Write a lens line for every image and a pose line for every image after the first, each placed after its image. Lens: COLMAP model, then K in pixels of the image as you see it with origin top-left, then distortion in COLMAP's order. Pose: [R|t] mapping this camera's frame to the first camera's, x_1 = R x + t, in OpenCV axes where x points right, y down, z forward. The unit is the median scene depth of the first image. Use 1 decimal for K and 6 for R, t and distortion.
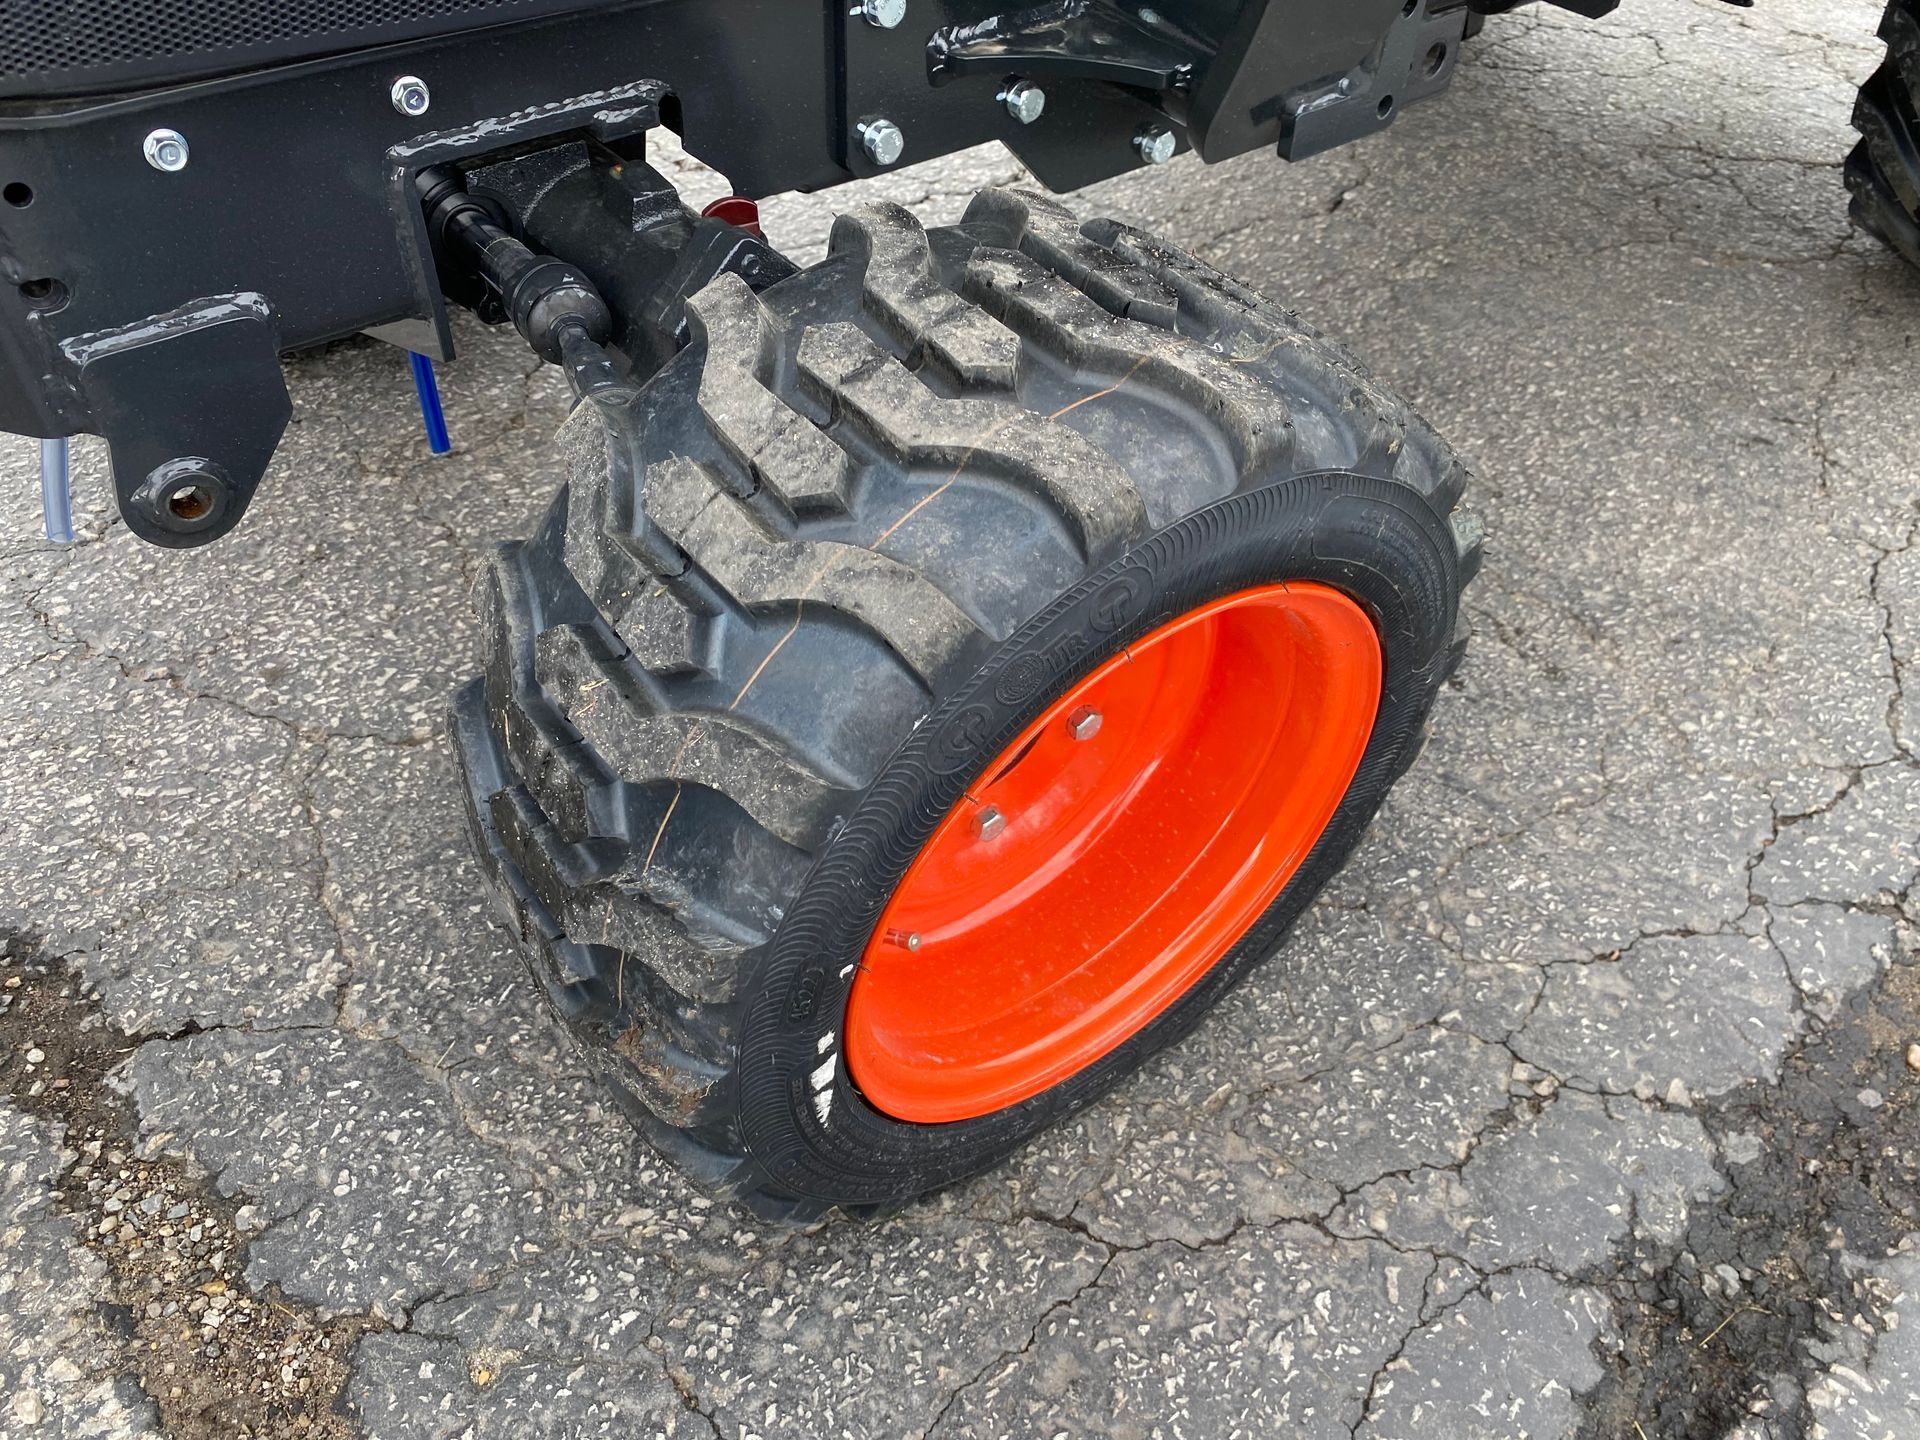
lens RADIAL K [[1448.8, 0, 967.4], [0, 1448.8, 713.4], [0, 0, 1]] dist [0.005166, -0.001447]
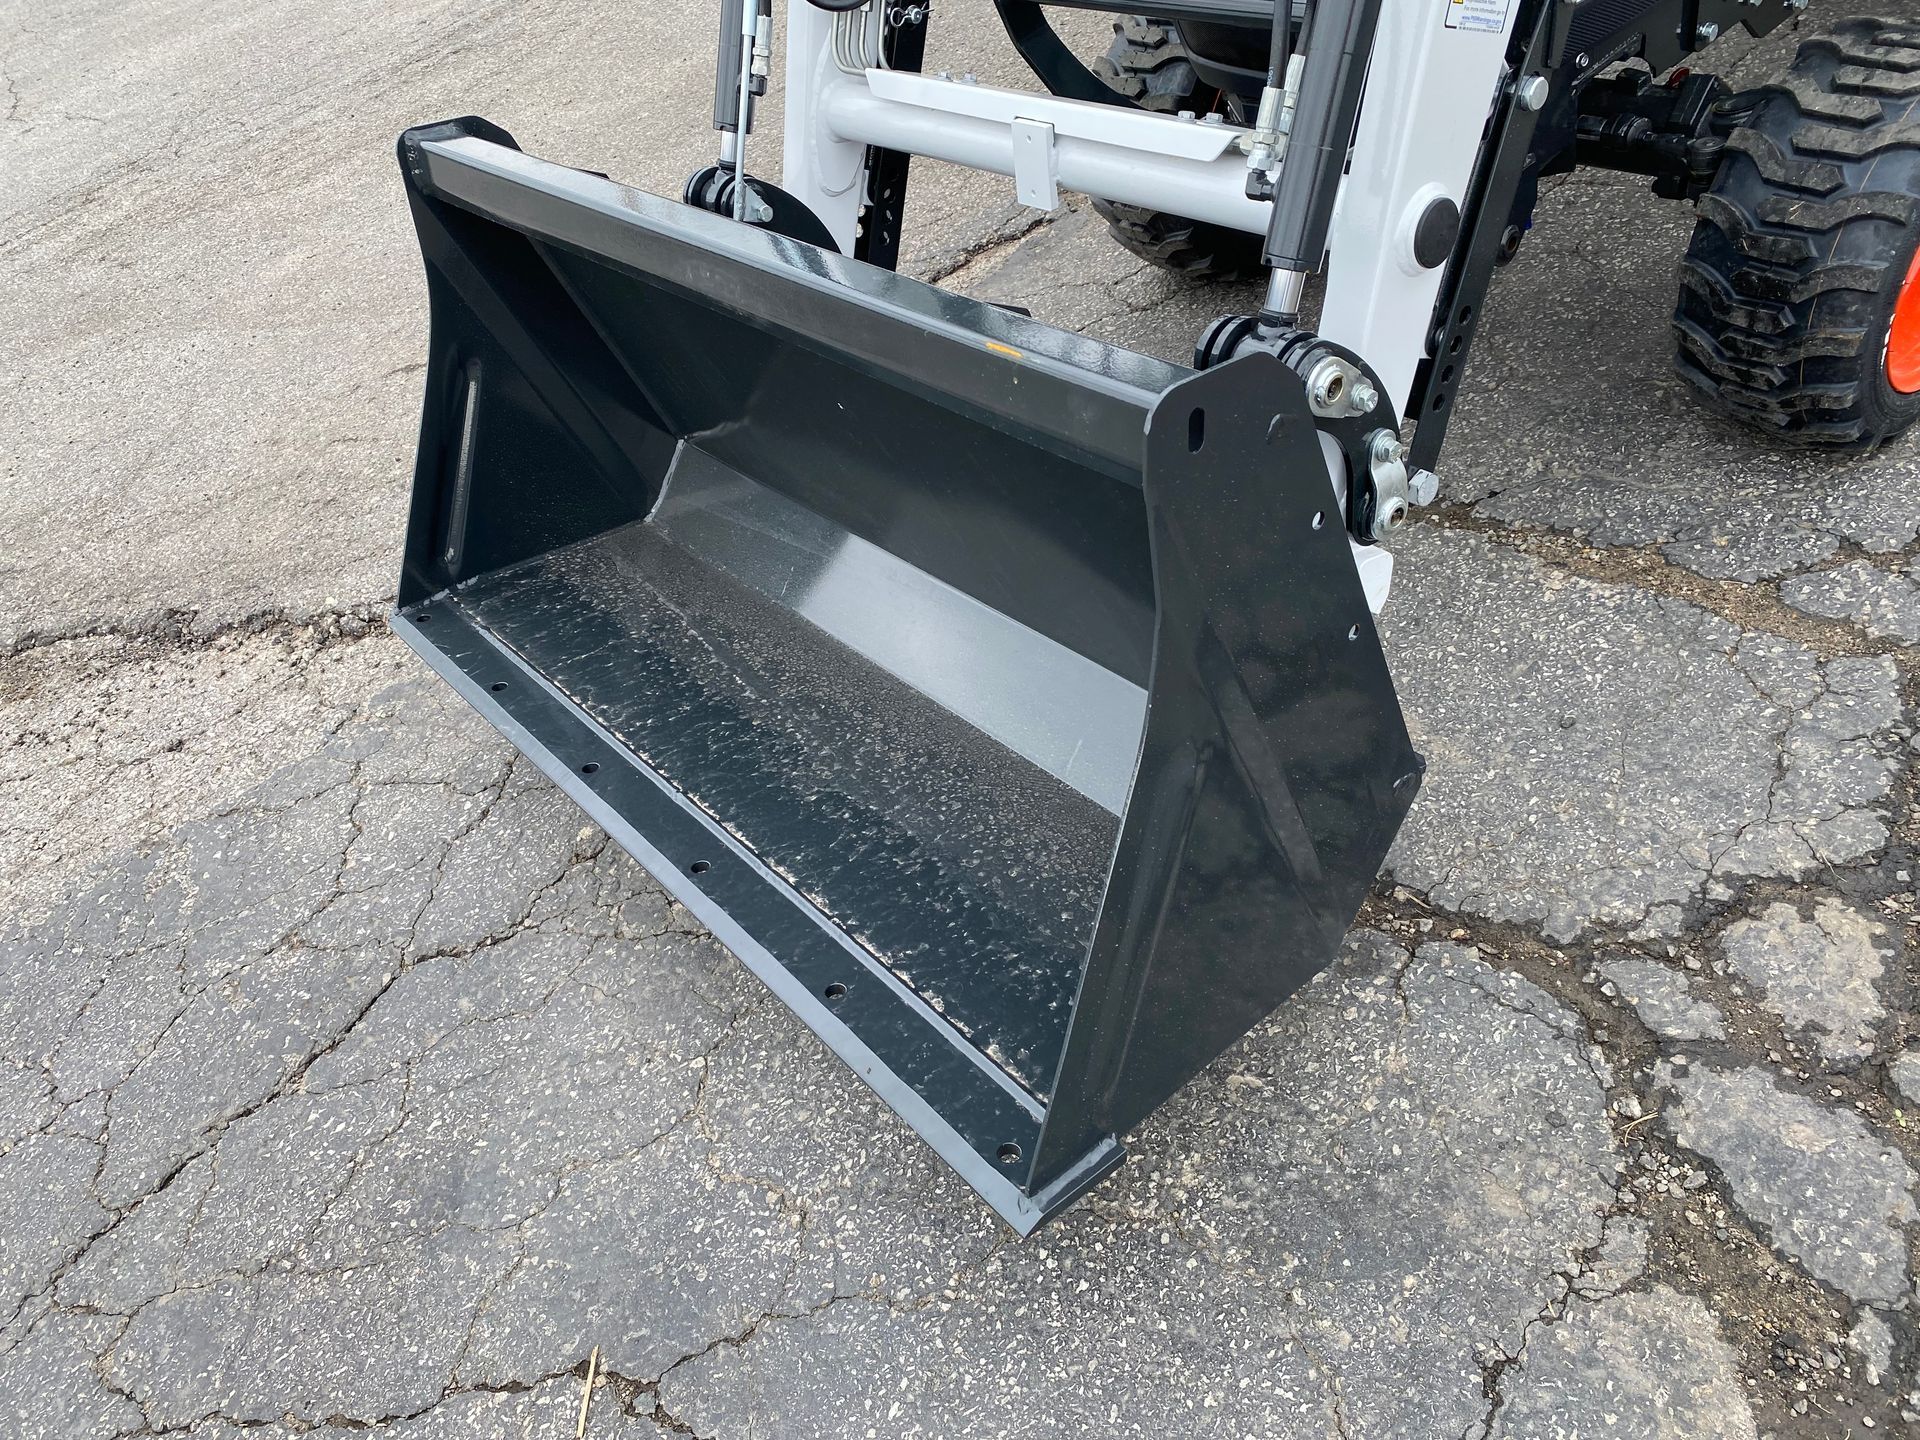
lens RADIAL K [[1453.6, 0, 955.4], [0, 1453.6, 691.9], [0, 0, 1]] dist [0.017118, -0.003246]
pose [[0.955860, -0.239406, -0.170339, -1.409783], [0.233450, 0.970841, -0.054481, 0.613120], [0.178416, 0.012311, 0.983878, -1.952481]]
